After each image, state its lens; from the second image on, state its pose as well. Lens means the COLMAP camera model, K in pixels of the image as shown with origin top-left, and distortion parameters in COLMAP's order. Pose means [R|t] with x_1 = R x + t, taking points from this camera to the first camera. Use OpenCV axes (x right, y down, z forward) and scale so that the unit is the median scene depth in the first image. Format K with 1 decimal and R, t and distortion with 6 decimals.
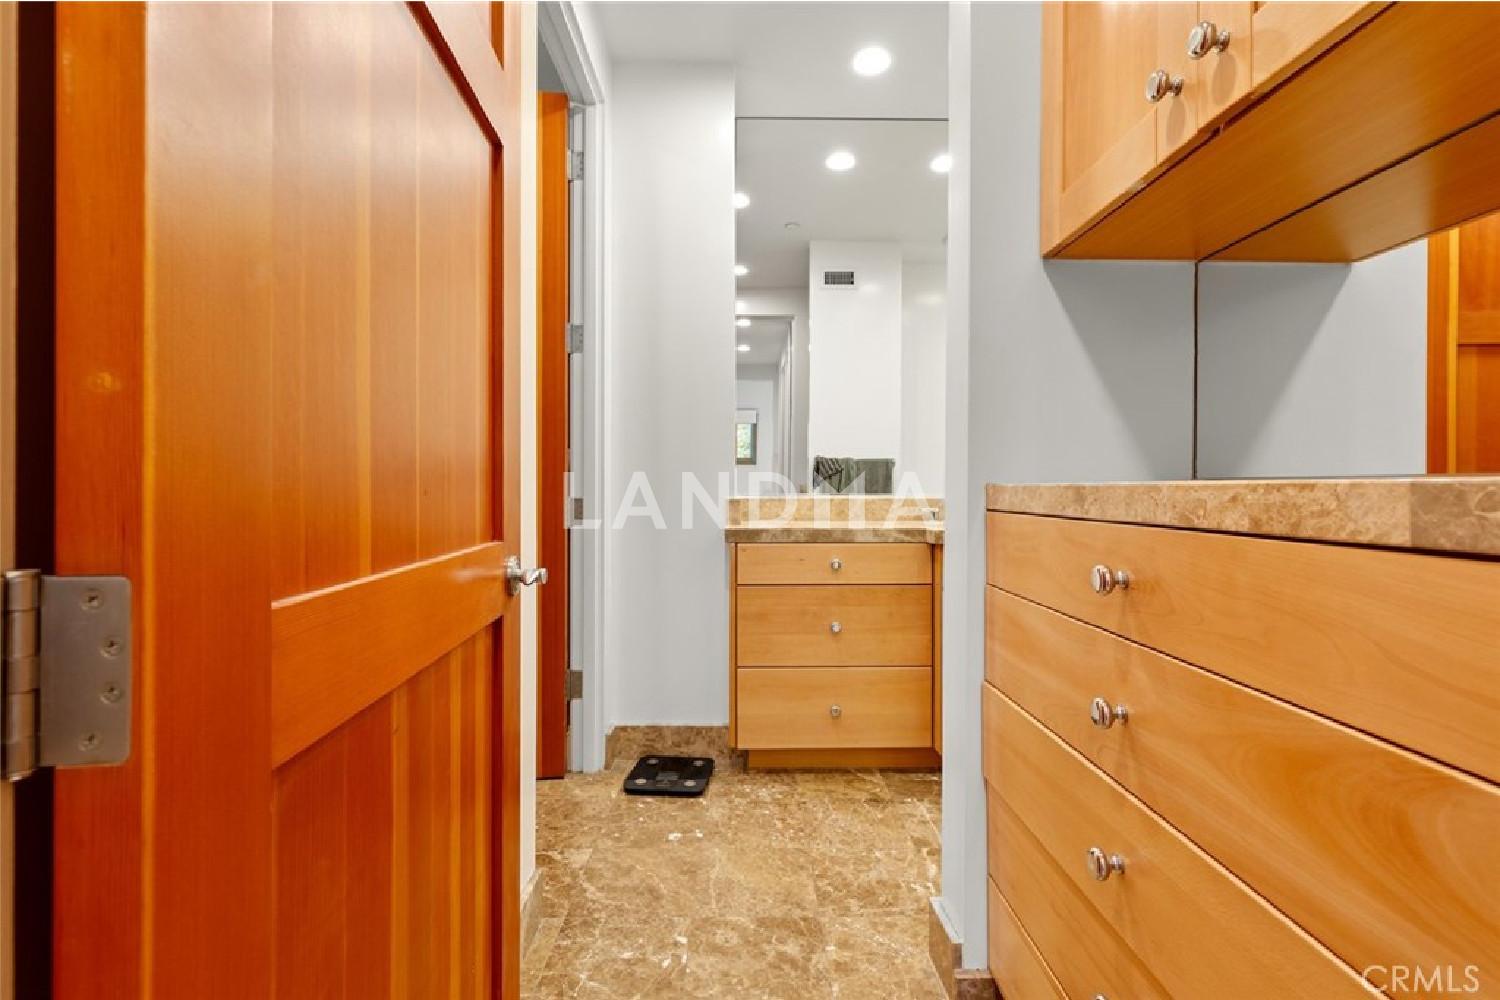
lens RADIAL K [[670.3, 0, 749.5], [0, 670.3, 492.7], [0, 0, 1]] dist [-0.002114, -0.000118]
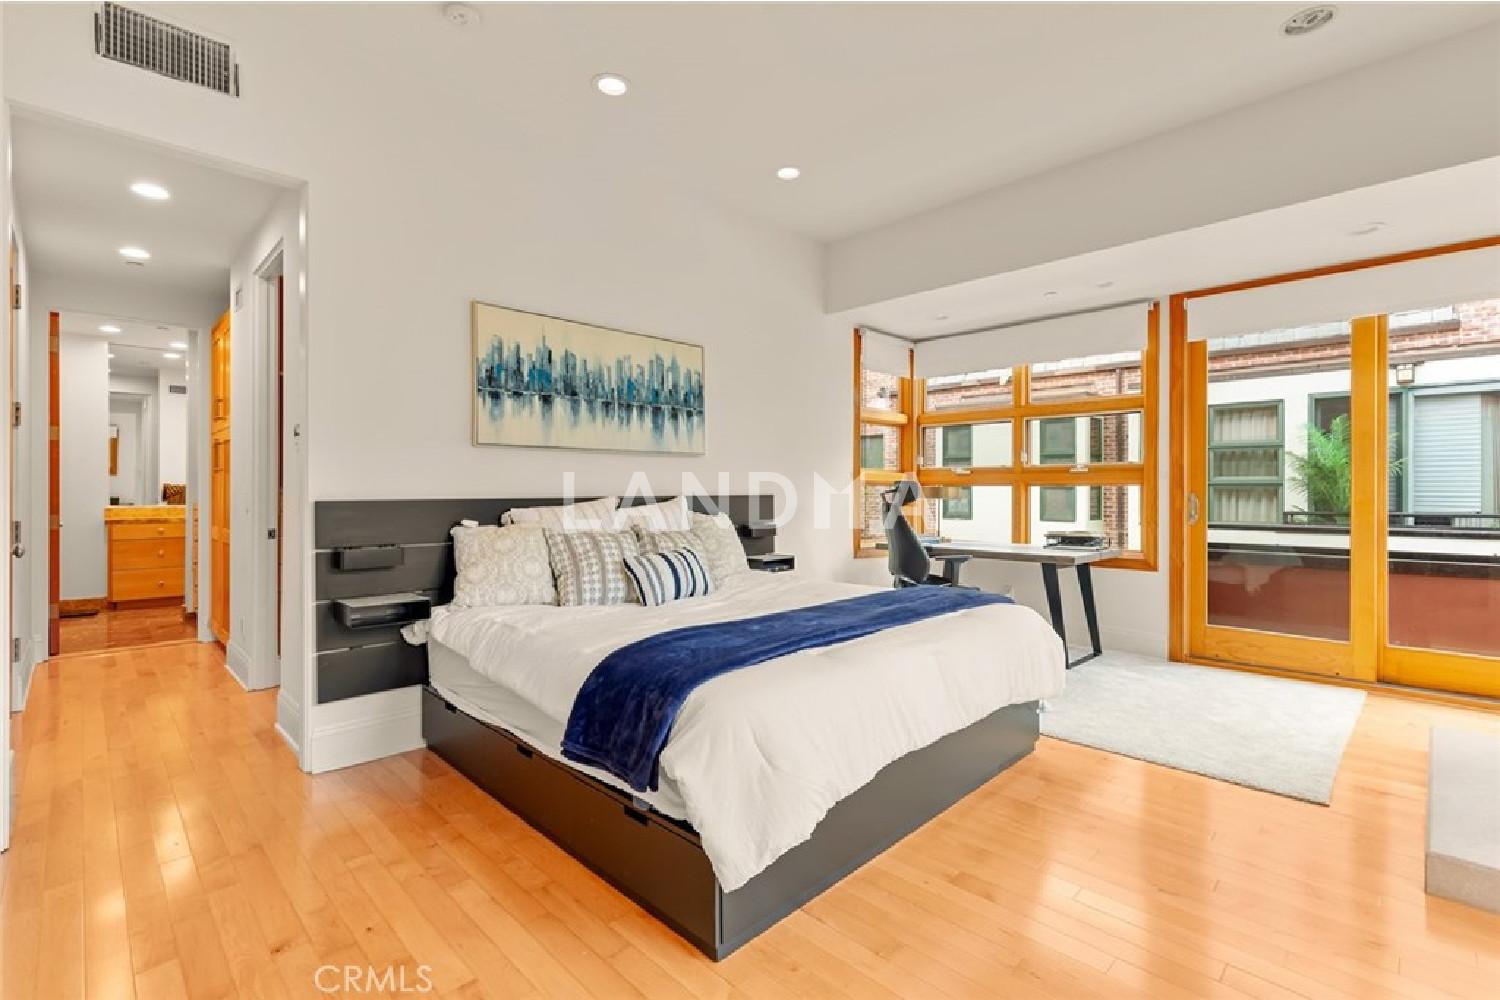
lens RADIAL K [[670.3, 0, 750.4], [0, 670.3, 493.6], [0, 0, 1]] dist [-0.002114, -0.000118]
pose [[0.717114, 0.001944, 0.696953, -0.048839], [0.004775, 0.999959, -0.007701, -0.010748], [-0.696939, 0.008851, 0.717075, -2.531565]]
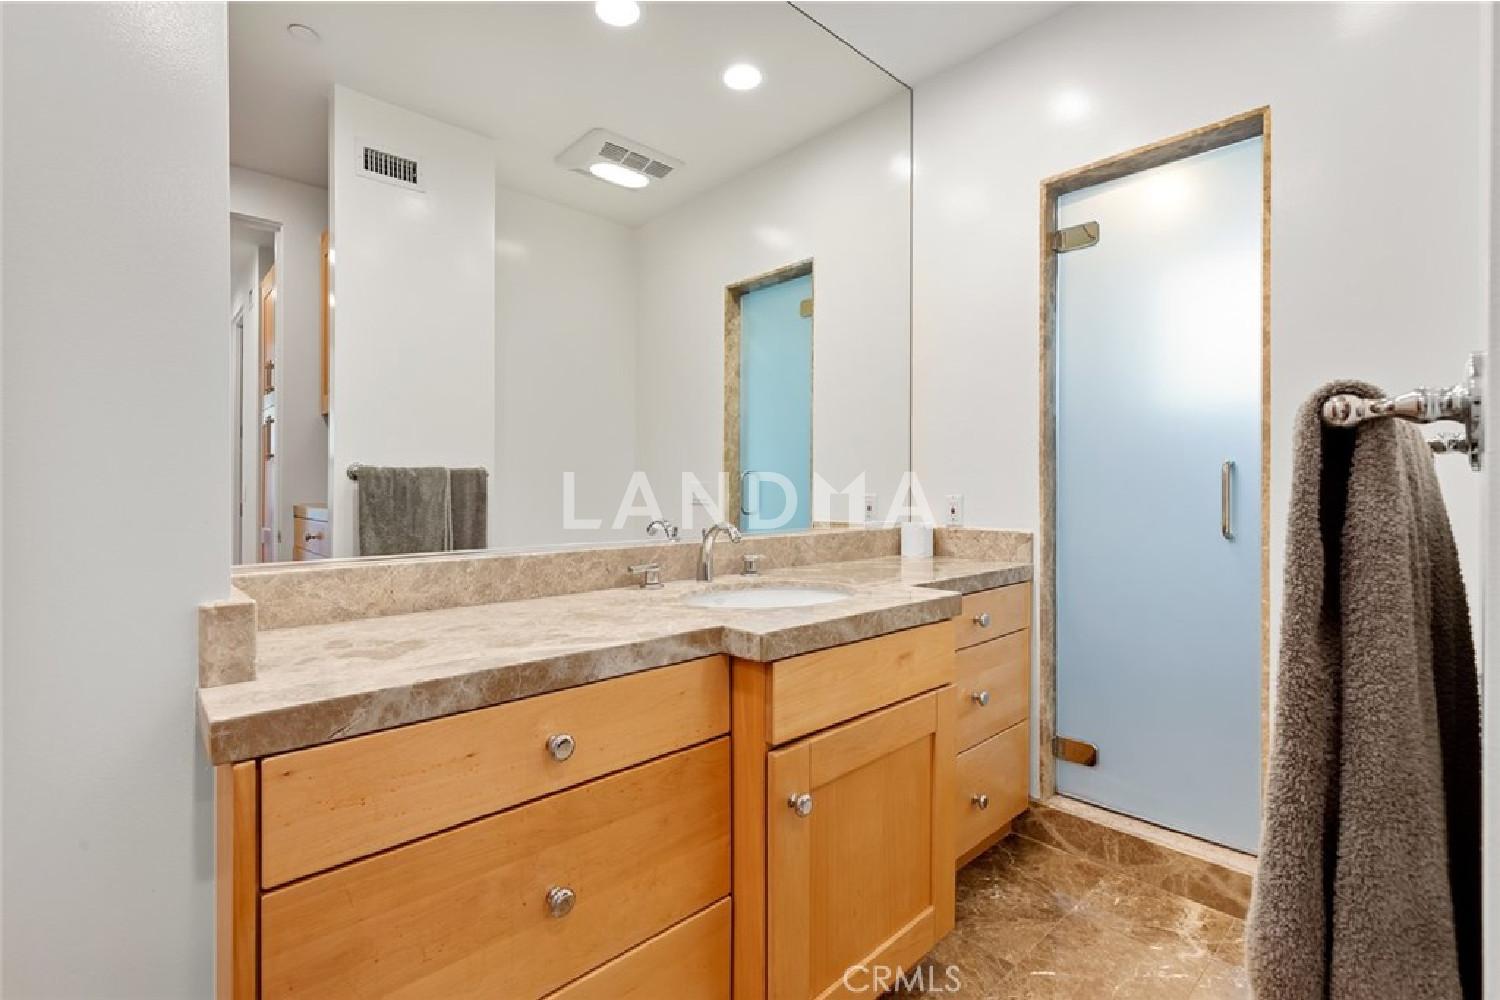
lens RADIAL K [[670.3, 0, 755.6], [0, 670.3, 492.6], [0, 0, 1]] dist [-0.002114, -0.000118]
pose [[0.738179, -0.004667, 0.674589, -0.056169], [0.005817, 0.999983, 0.000552, -0.045927], [-0.674580, 0.003516, 0.738194, 0.611472]]
